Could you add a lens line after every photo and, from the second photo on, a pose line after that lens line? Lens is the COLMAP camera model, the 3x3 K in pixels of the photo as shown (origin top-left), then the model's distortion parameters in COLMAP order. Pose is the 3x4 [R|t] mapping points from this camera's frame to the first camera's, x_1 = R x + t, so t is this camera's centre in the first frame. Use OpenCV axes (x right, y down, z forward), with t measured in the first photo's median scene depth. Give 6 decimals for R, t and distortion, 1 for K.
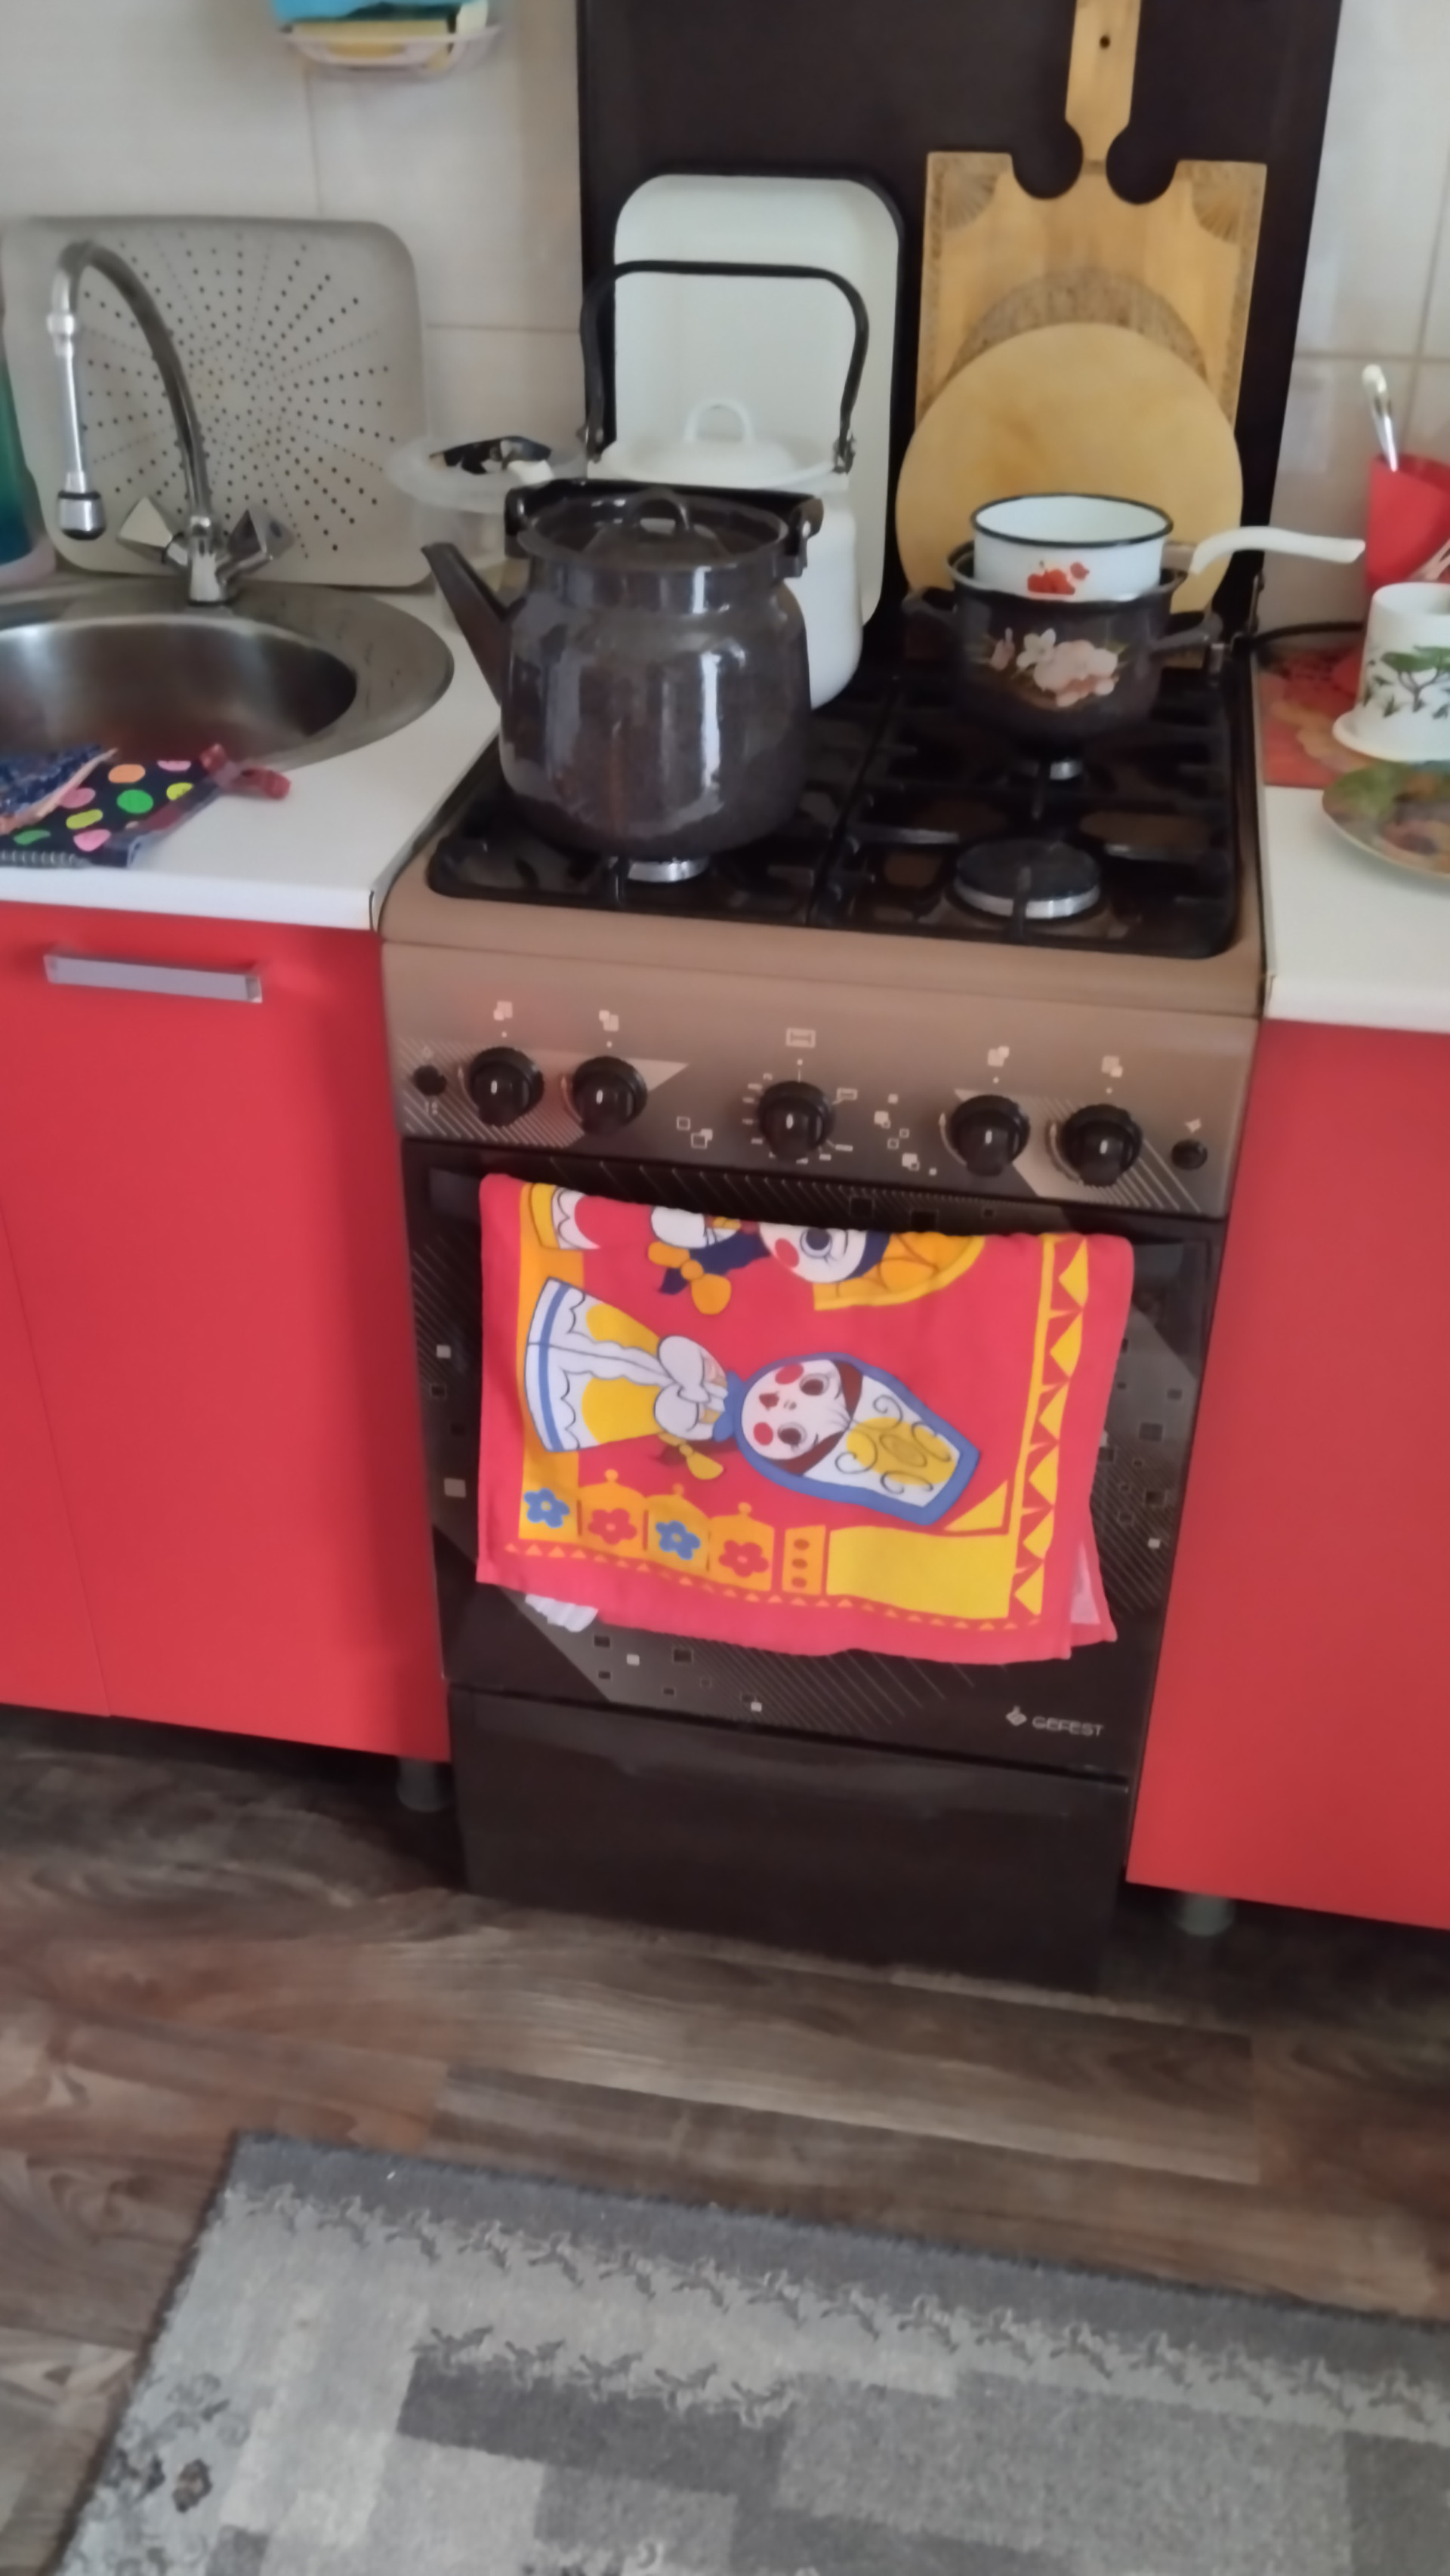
lens RADIAL K [[2108.5, 0, 719.3], [0, 2108.5, 1286.4], [0, 0, 1]] dist [0.095831, -0.192130]
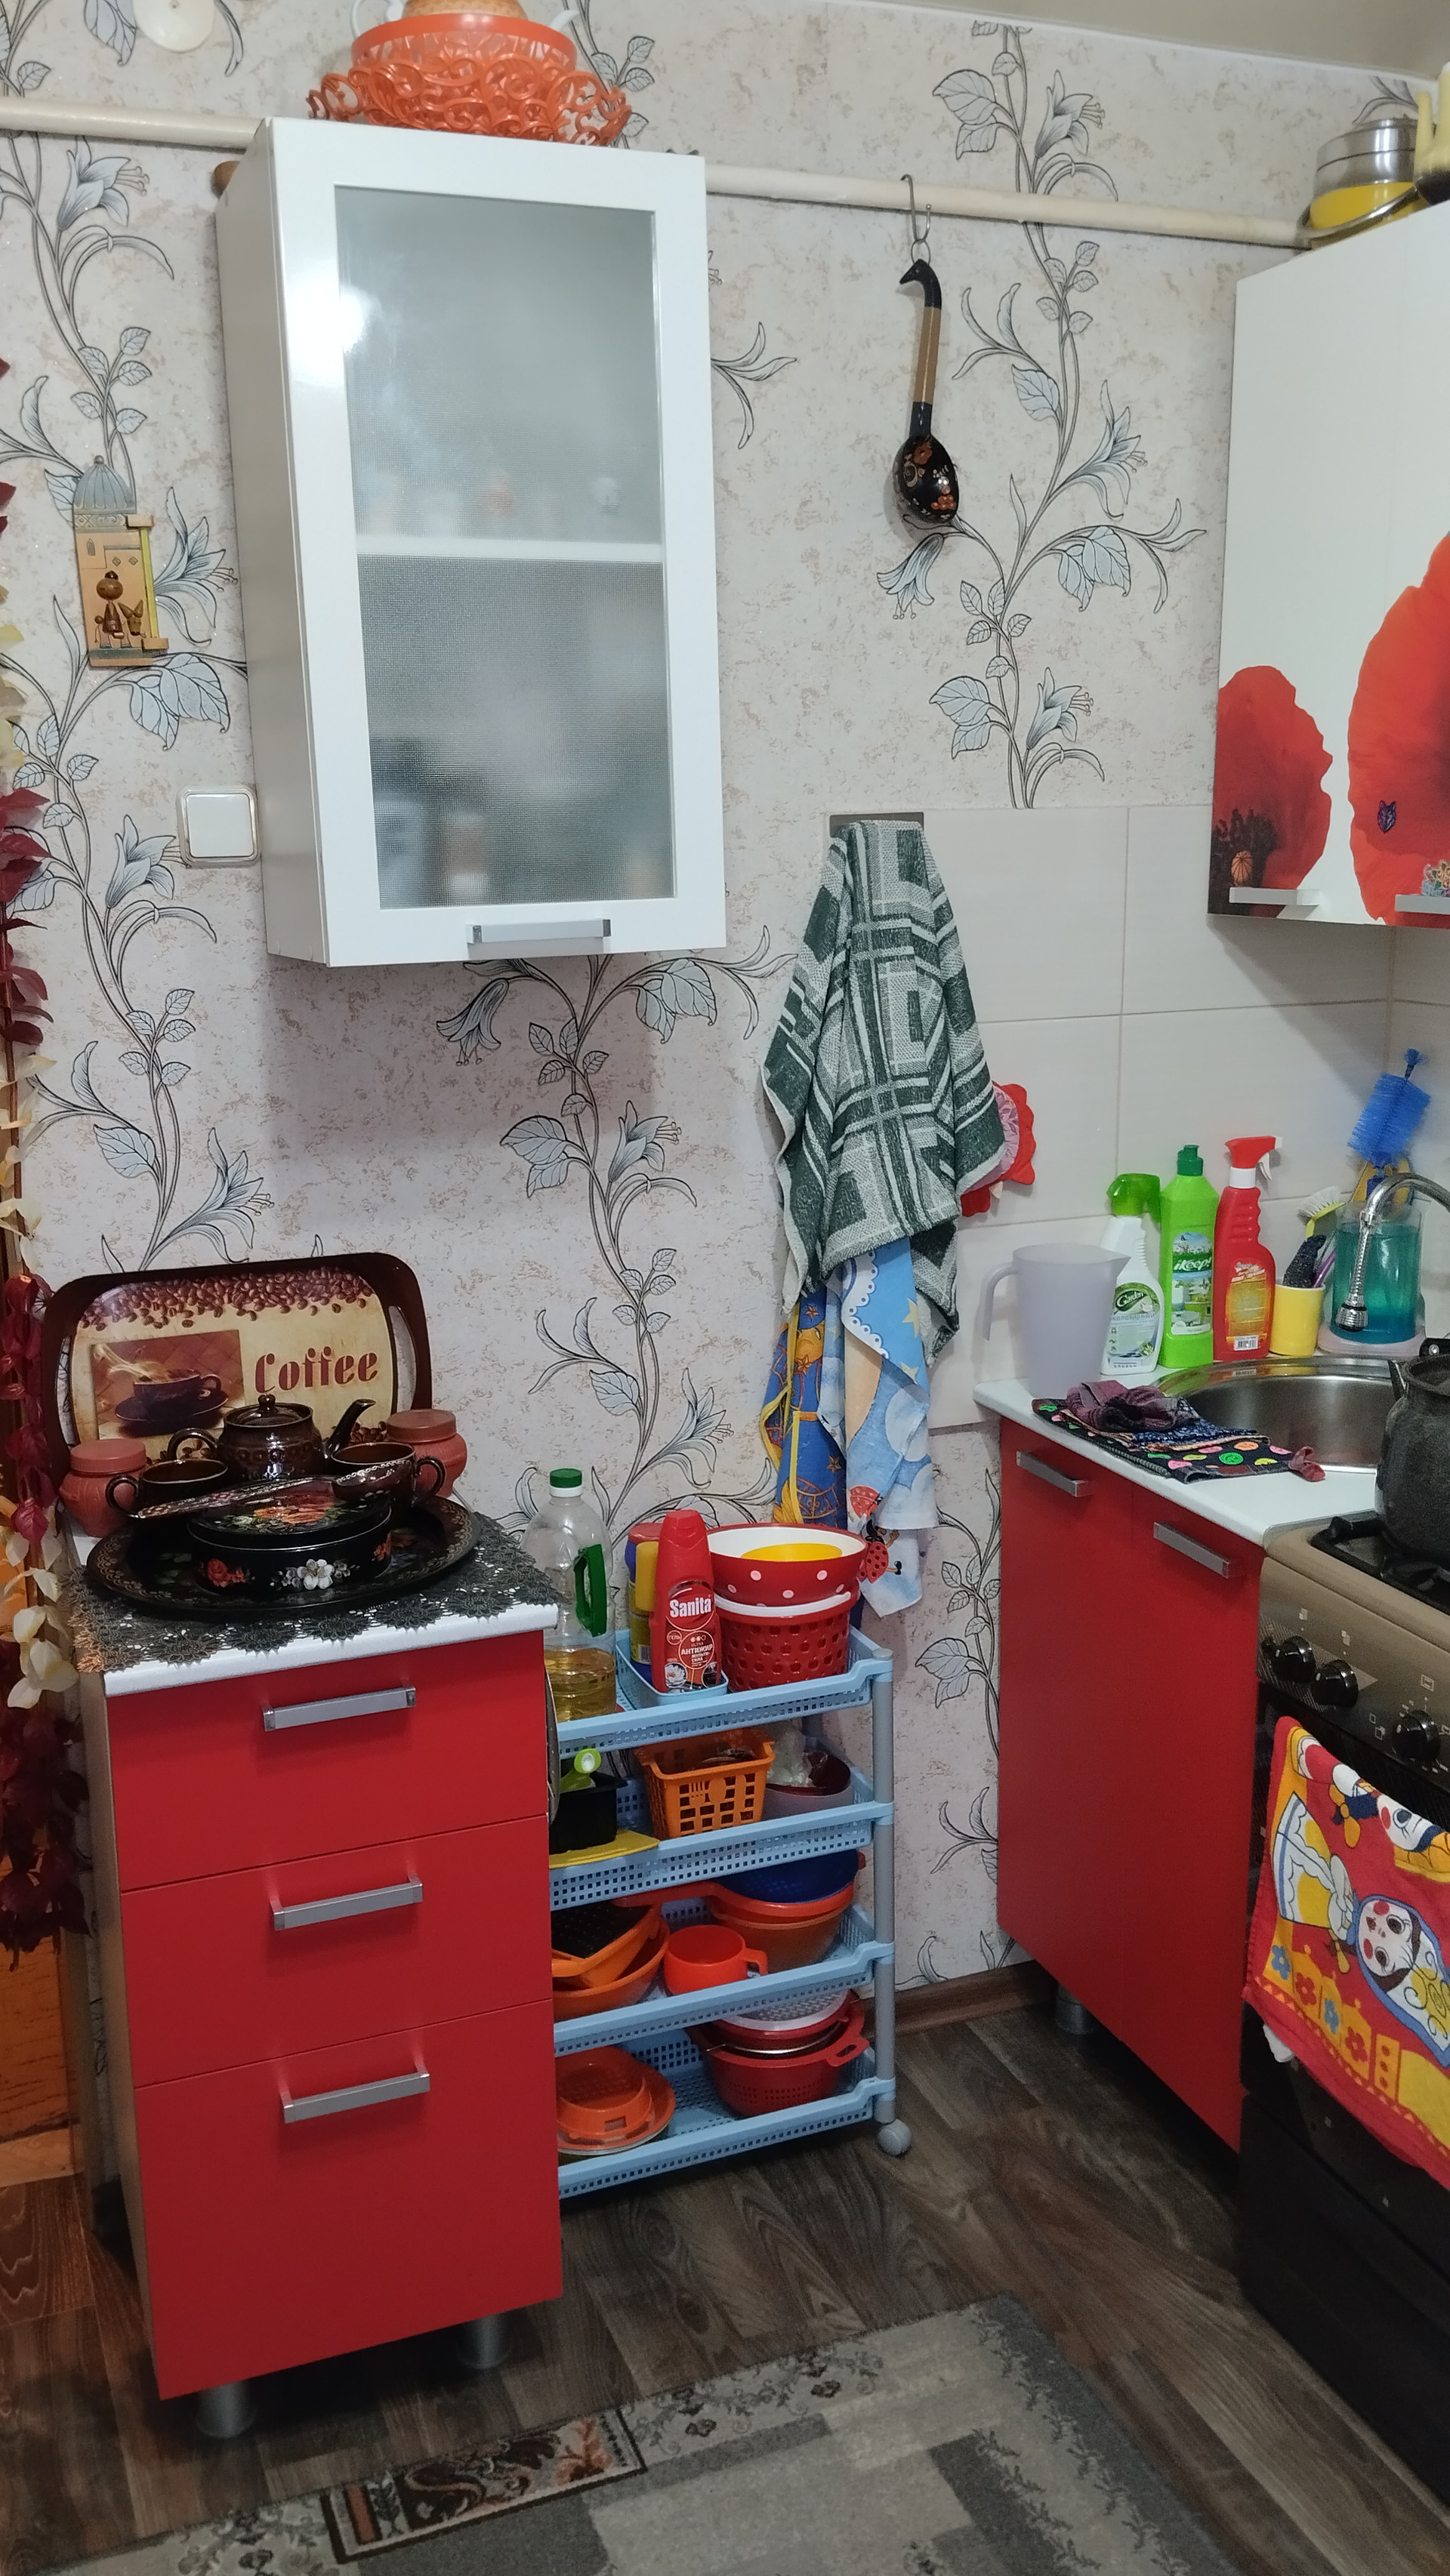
lens RADIAL K [[2108.5, 0, 719.3], [0, 2108.5, 1286.4], [0, 0, 1]] dist [0.095831, -0.192130]
pose [[0.531527, 0.172877, -0.829212, 0.926162], [-0.451651, 0.886019, -0.104789, 0.021233], [0.716582, 0.430213, 0.549024, -0.326670]]
